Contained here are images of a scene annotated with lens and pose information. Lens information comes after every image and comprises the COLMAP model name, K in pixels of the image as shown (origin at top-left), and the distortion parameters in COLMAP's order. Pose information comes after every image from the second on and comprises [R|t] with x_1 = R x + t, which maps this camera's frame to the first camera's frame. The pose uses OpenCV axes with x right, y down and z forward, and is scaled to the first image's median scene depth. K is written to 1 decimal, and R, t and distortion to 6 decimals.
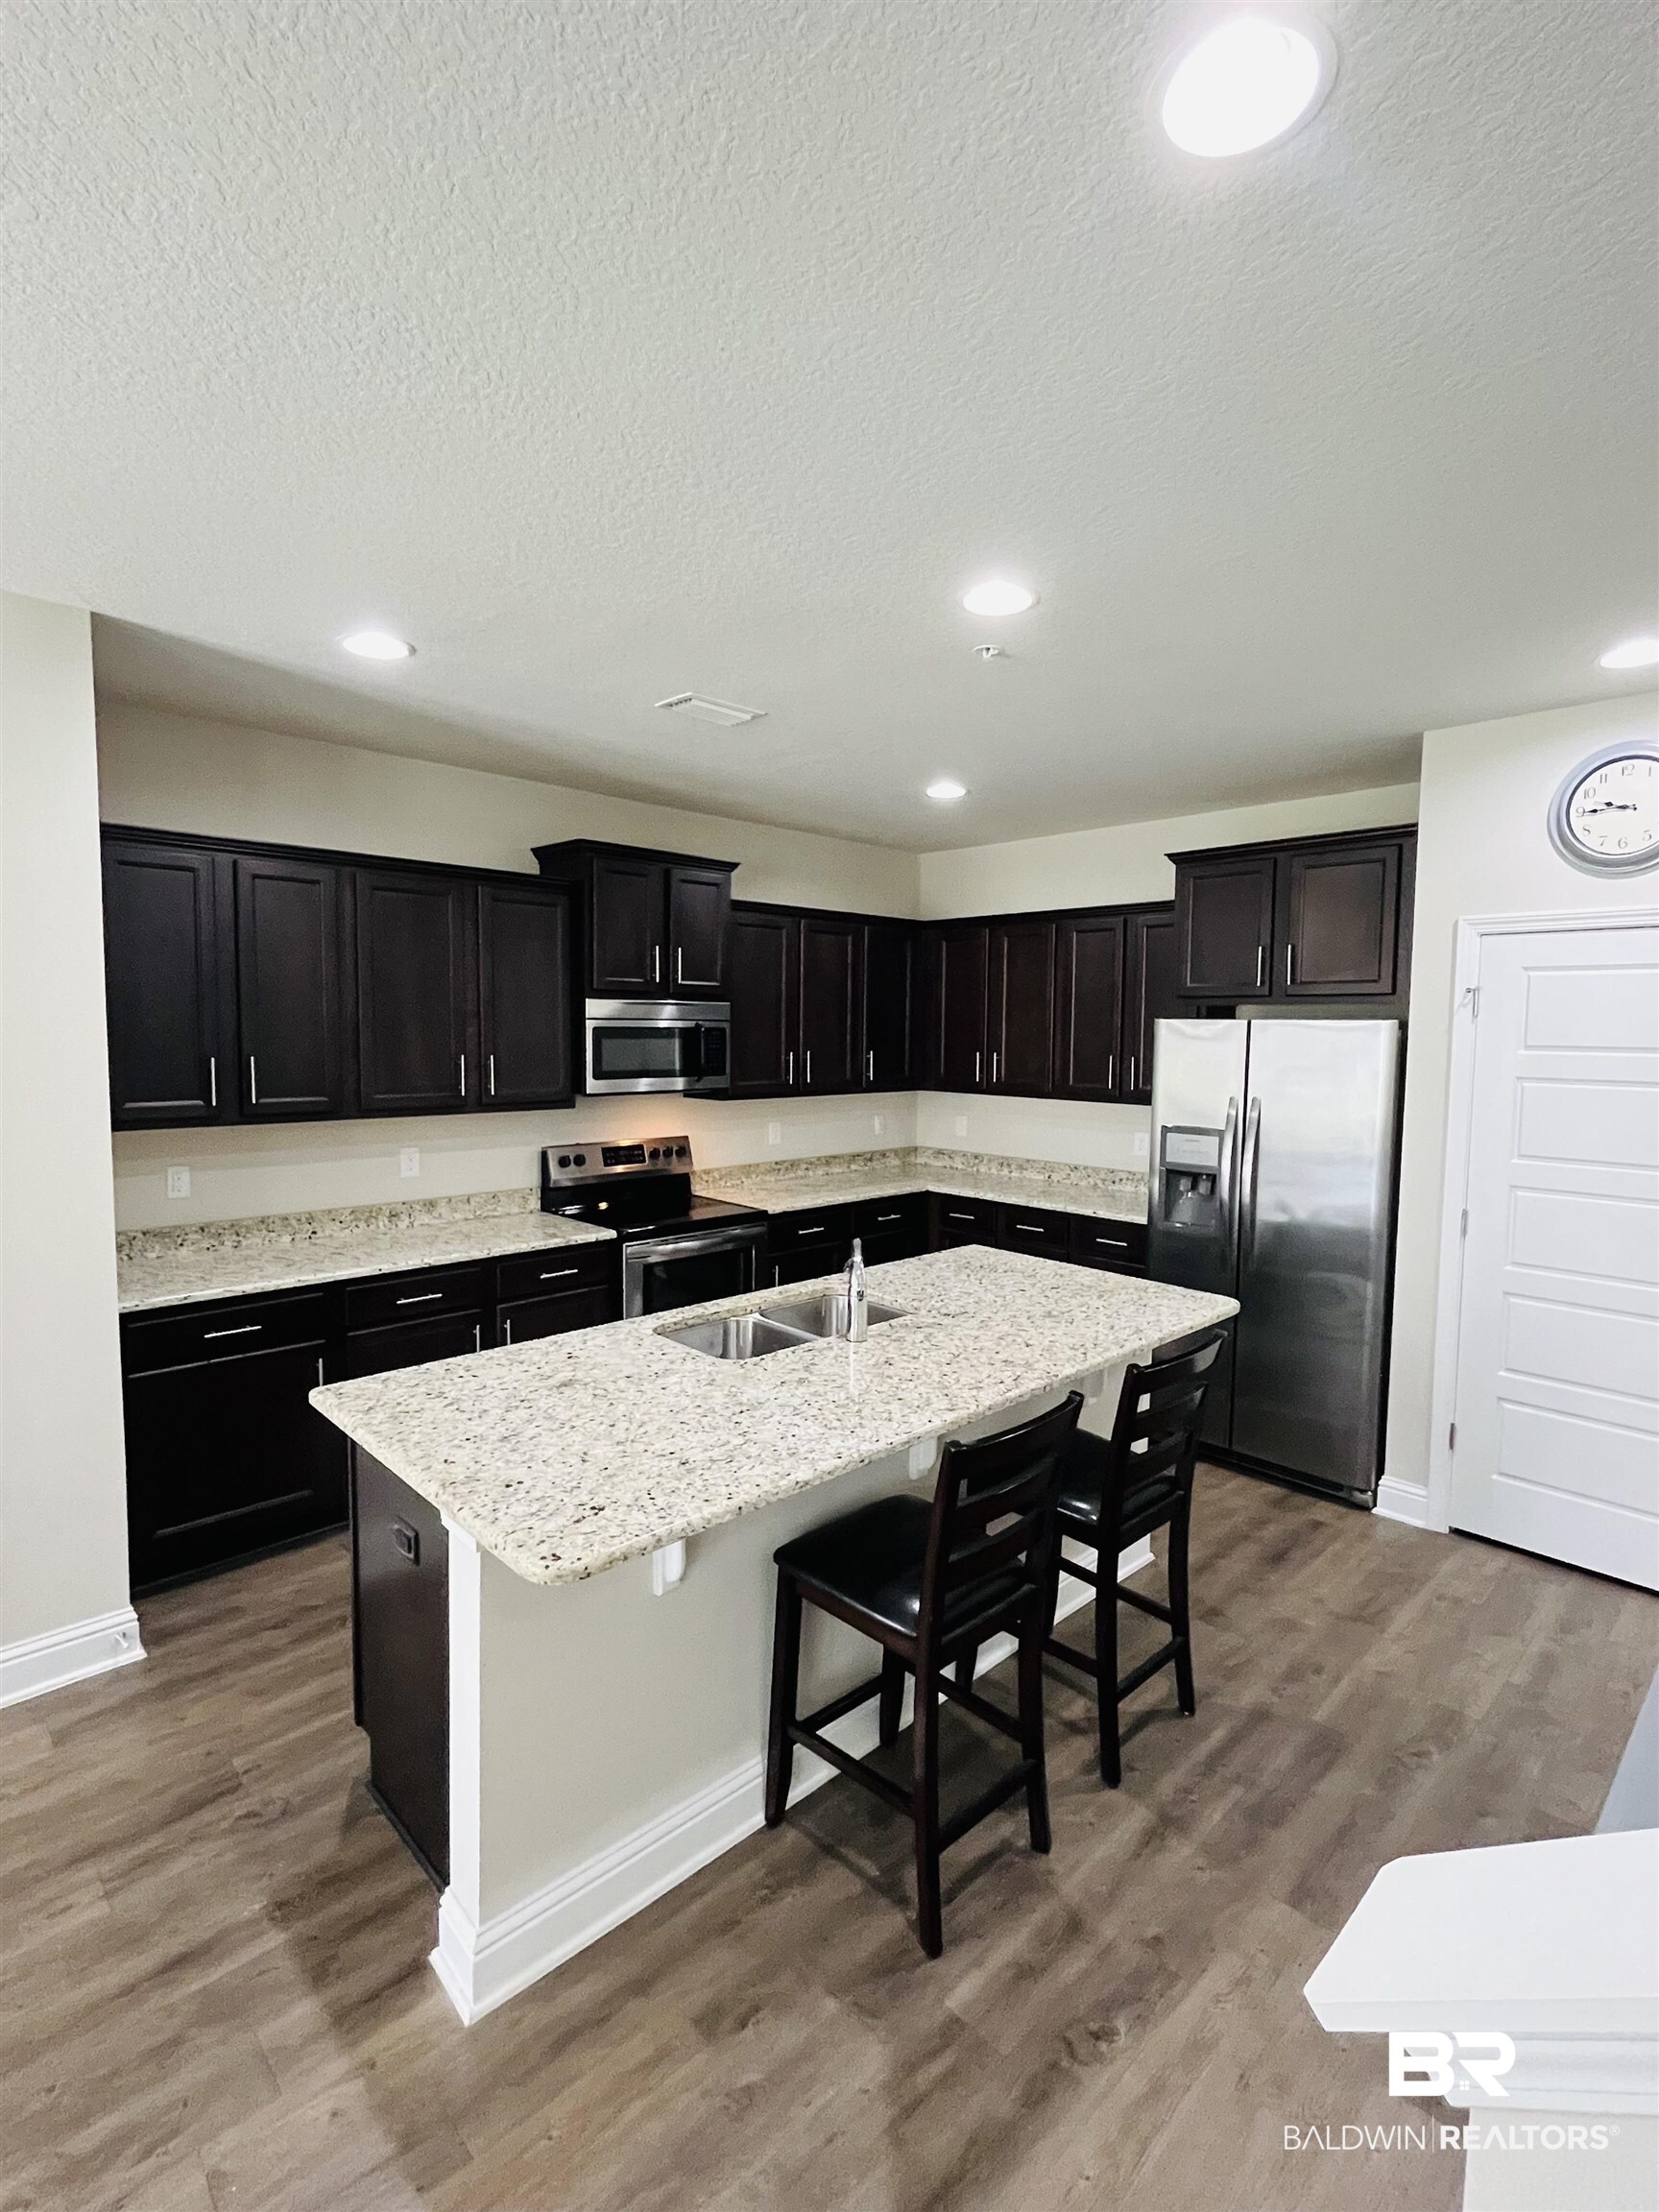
lens RADIAL K [[1044.3, 0, 838.6], [0, 1044.3, 1098.6], [0, 0, 1]] dist [-0.003516, -0.000448]
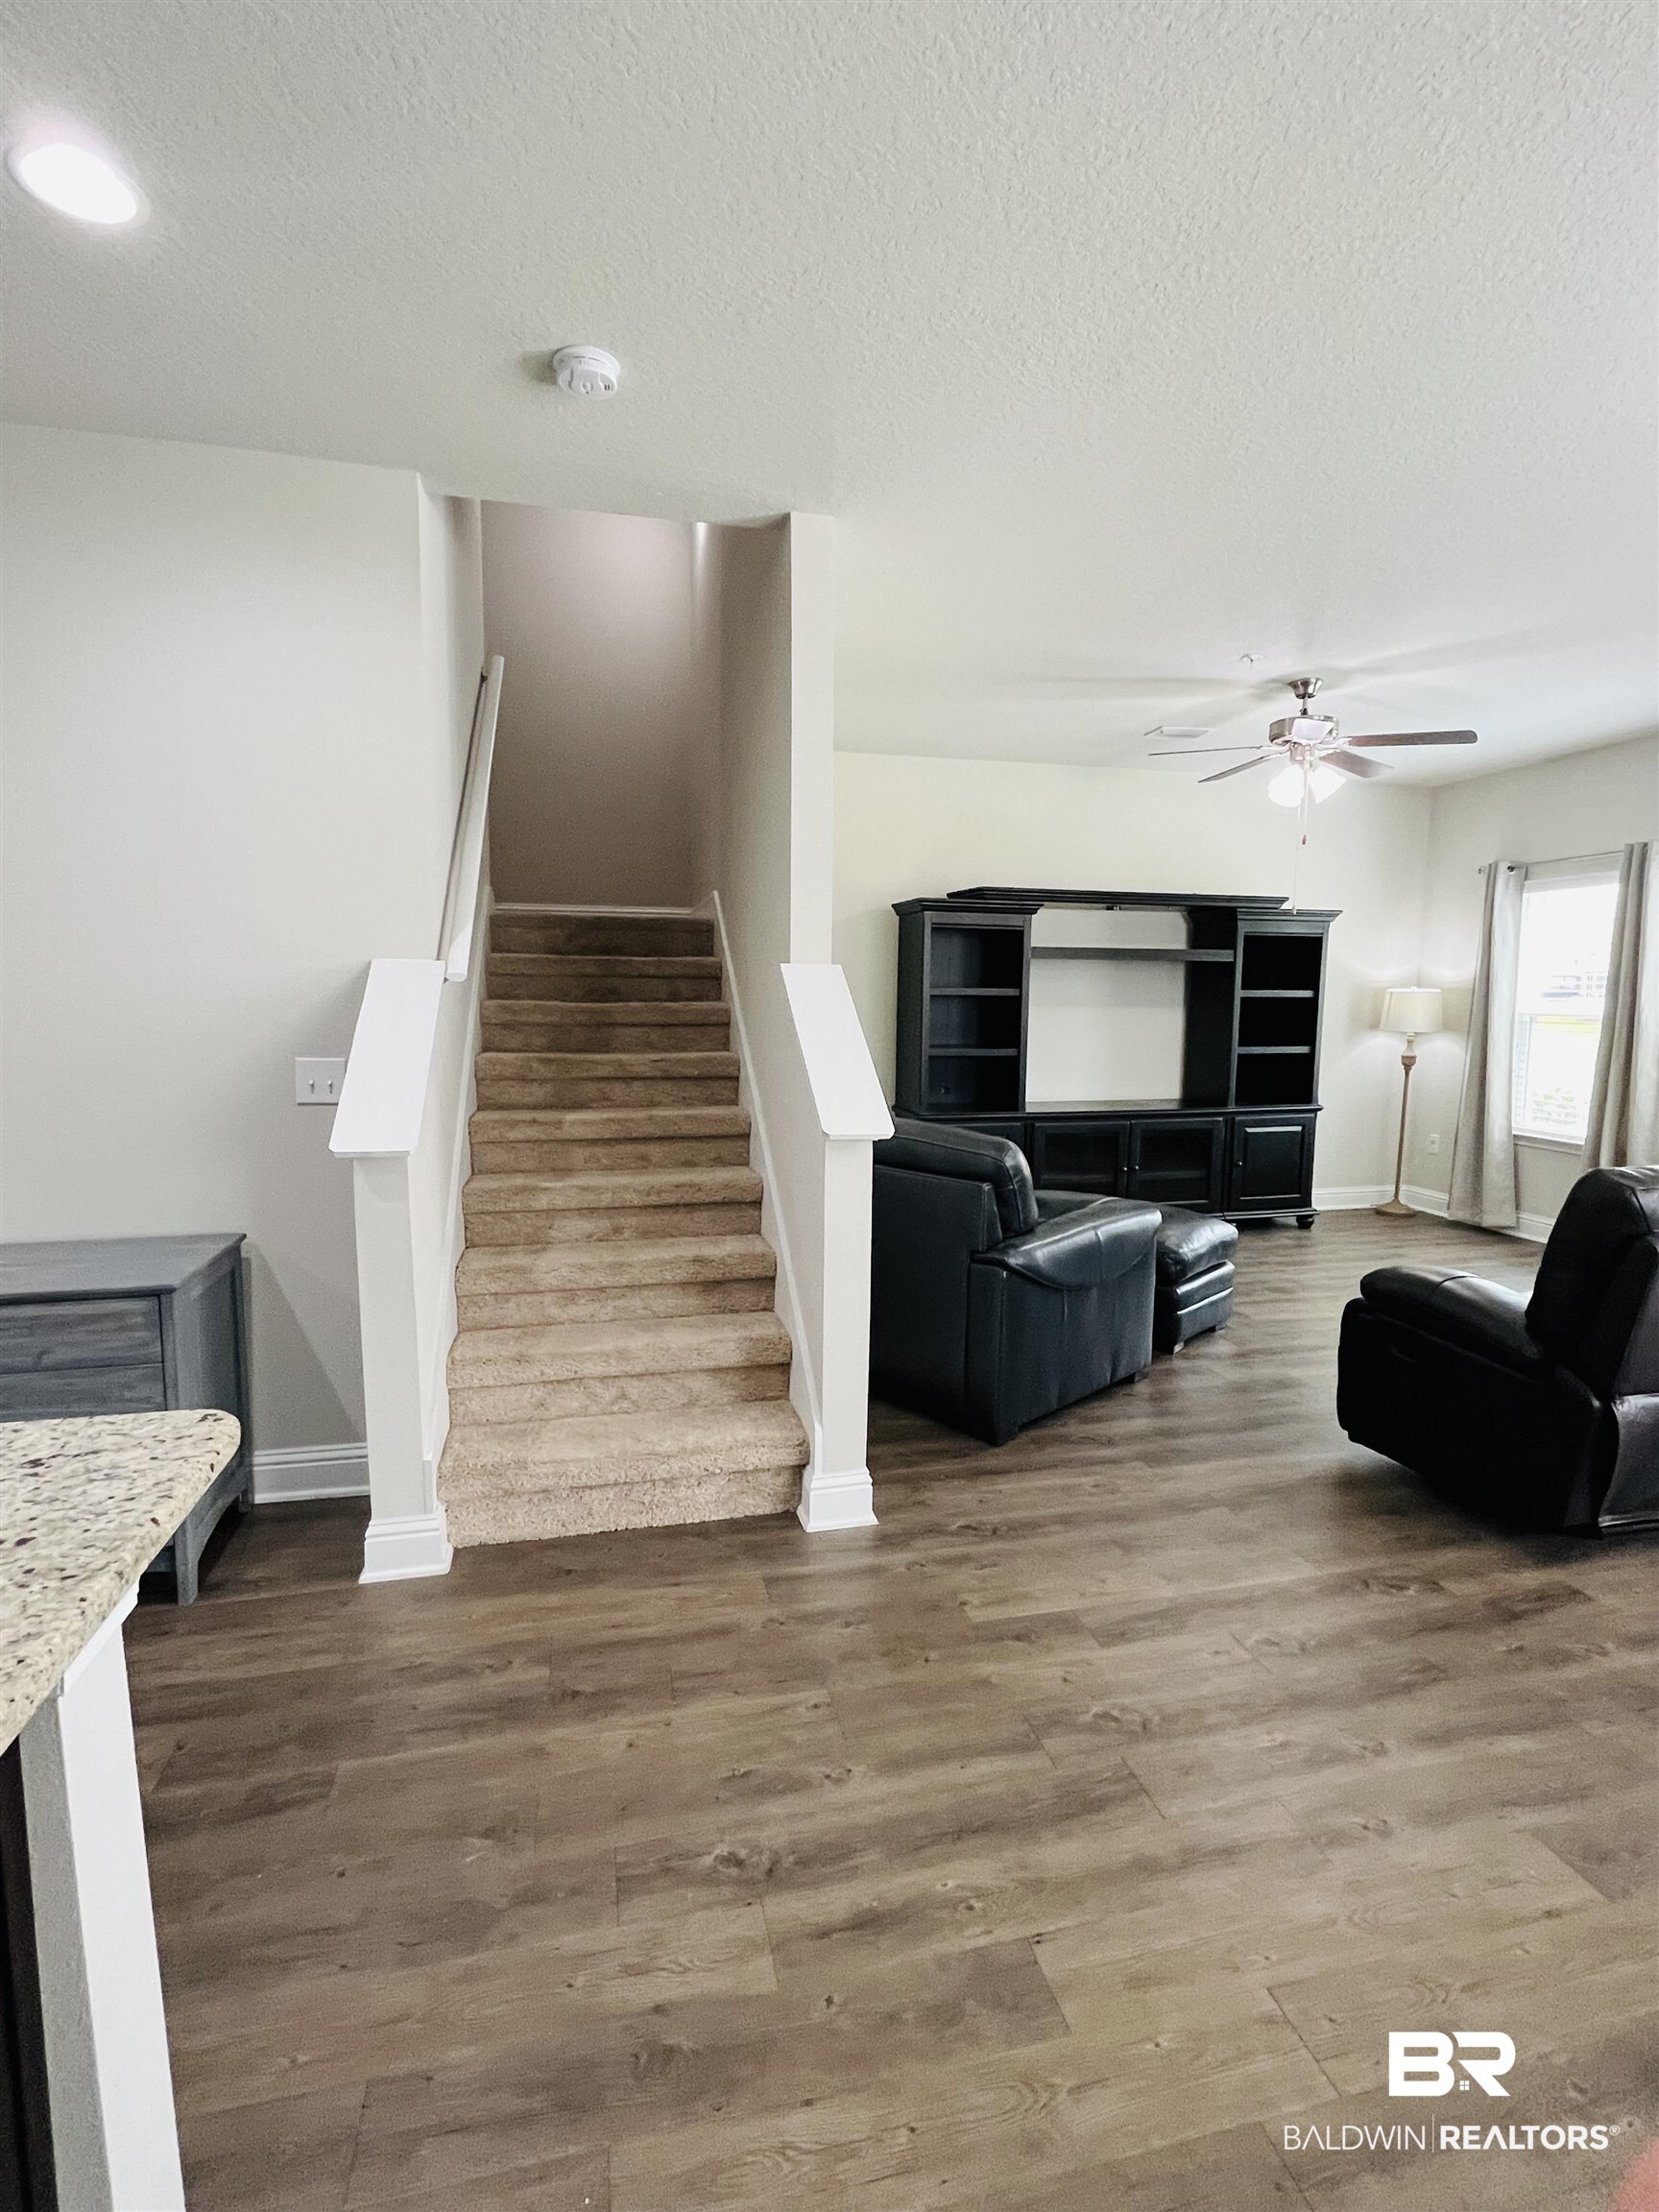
lens RADIAL K [[1044.3, 0, 838.6], [0, 1044.3, 1098.6], [0, 0, 1]] dist [-0.003516, -0.000448]
pose [[-0.857434, -0.070431, 0.509751, -0.406111], [0.017716, 0.985962, 0.166027, 0.036836], [-0.514288, 0.151388, -0.844150, 0.537557]]
